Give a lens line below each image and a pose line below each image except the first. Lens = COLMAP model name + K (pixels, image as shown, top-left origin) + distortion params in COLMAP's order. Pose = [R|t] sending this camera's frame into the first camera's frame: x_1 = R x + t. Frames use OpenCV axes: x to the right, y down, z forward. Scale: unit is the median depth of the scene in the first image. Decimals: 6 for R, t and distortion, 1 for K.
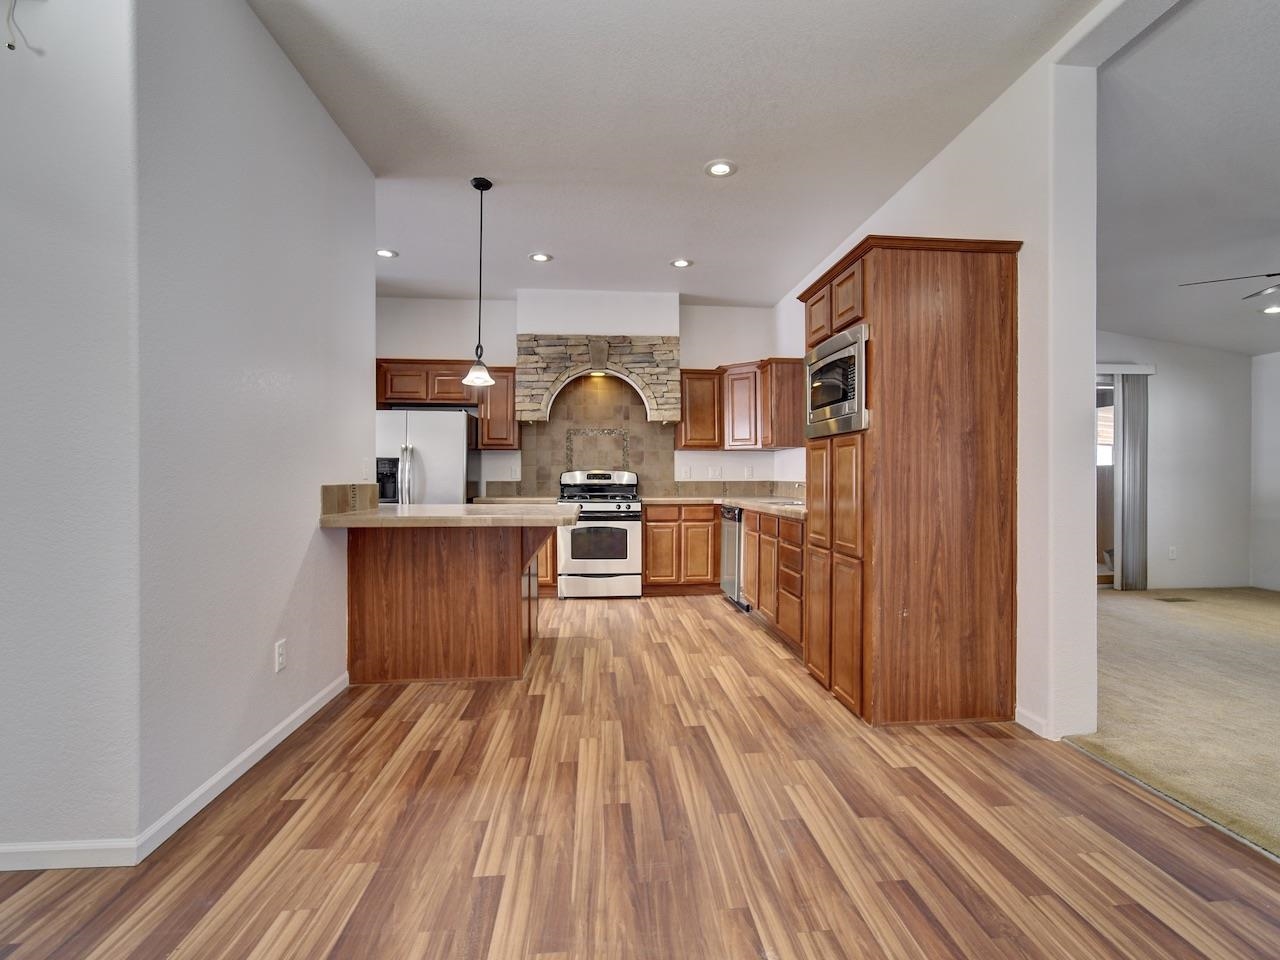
lens RADIAL K [[593.5, 0, 640.0], [0, 593.5, 480.0], [0, 0, 1]] dist [-0.030927, 0.000330]
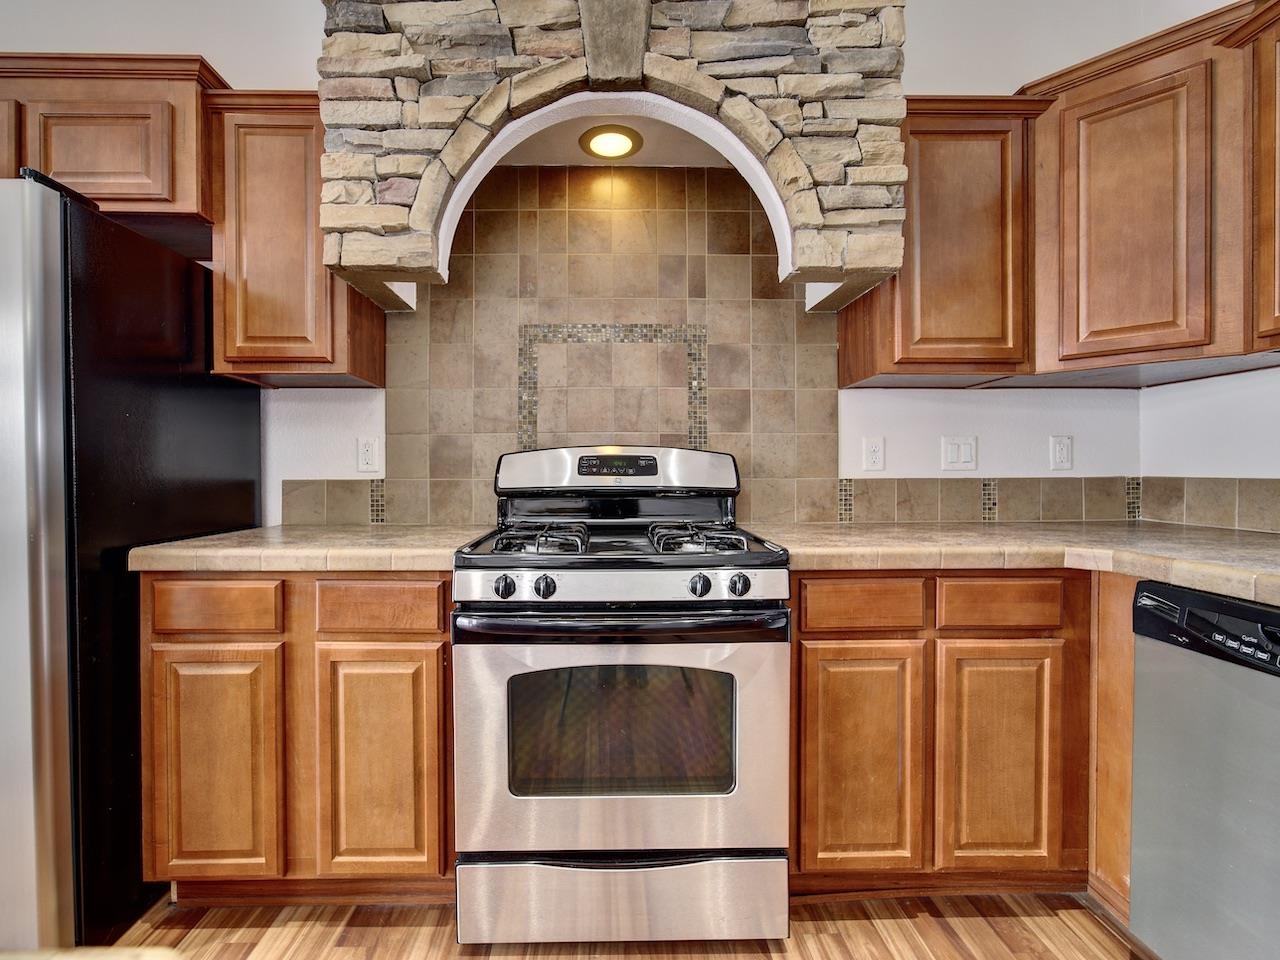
lens RADIAL K [[559.4, 0, 630.0], [0, 559.4, 476.5], [0, 0, 1]] dist [-0.001403, 0.000147]
pose [[0.999124, -0.005074, -0.041542, -0.054348], [0.005054, 0.999987, -0.000582, 0.000278], [0.041544, 0.000372, 0.999137, 0.762796]]
